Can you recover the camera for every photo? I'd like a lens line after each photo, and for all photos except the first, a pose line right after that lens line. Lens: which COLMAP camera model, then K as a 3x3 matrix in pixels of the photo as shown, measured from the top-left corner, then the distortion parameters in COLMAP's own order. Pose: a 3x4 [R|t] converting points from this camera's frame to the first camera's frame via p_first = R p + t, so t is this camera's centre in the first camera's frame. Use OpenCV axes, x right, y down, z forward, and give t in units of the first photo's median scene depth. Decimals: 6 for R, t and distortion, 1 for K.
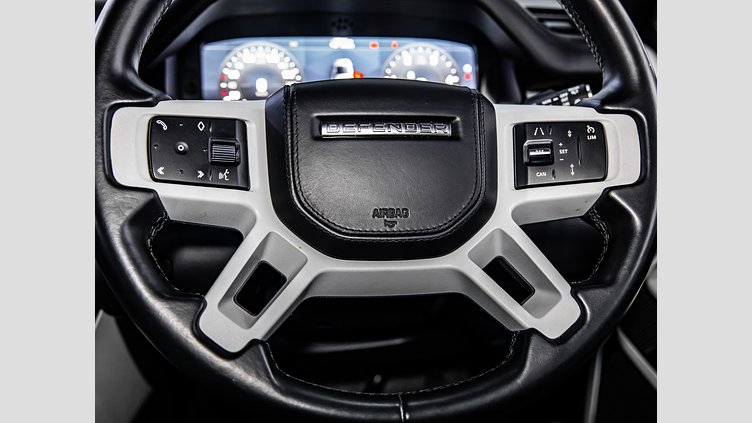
lens RADIAL K [[691.6, 0, 376.0], [0, 691.6, 211.5], [0, 0, 1]] dist [0.007041, 0.001040]
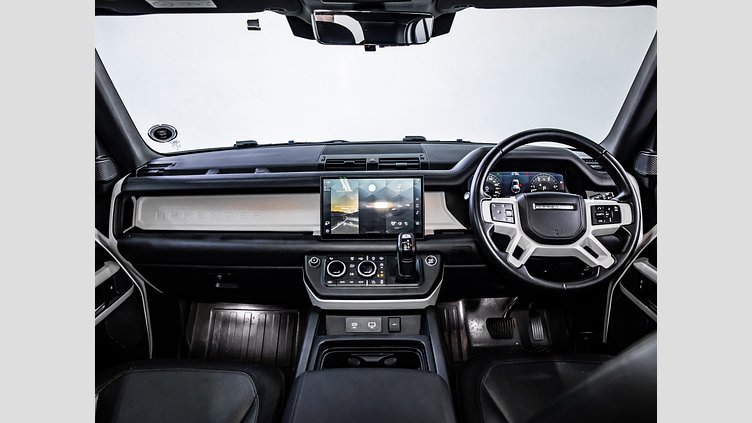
lens RADIAL K [[478.8, 0, 376.0], [0, 478.8, 211.5], [0, 0, 1]] dist [0.002042, 0.001196]
pose [[0.994152, 0.015647, -0.106849, -0.616546], [-0.024434, 0.996380, -0.081425, 0.119832], [0.105188, 0.083560, 0.990936, -1.464634]]
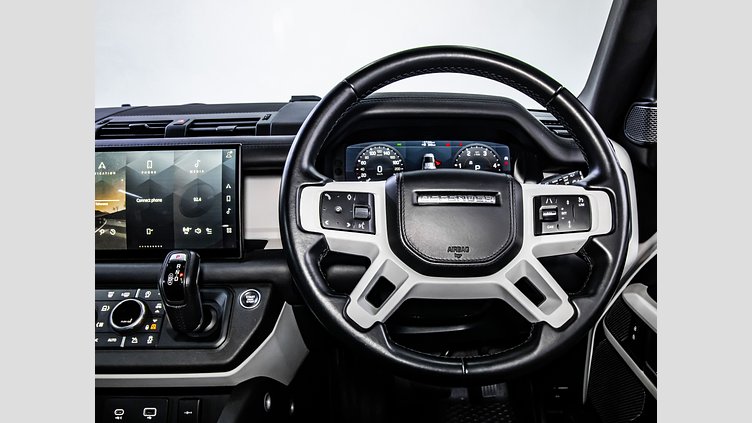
lens RADIAL K [[461.1, 0, 392.6], [0, 461.1, 211.5], [0, 0, 1]] dist [-0.059030, 0.001756]
pose [[0.993312, 0.011802, -0.114856, -0.009838], [-0.019624, 0.997545, -0.067216, -0.010836], [0.113781, 0.069020, 0.991106, -0.131529]]
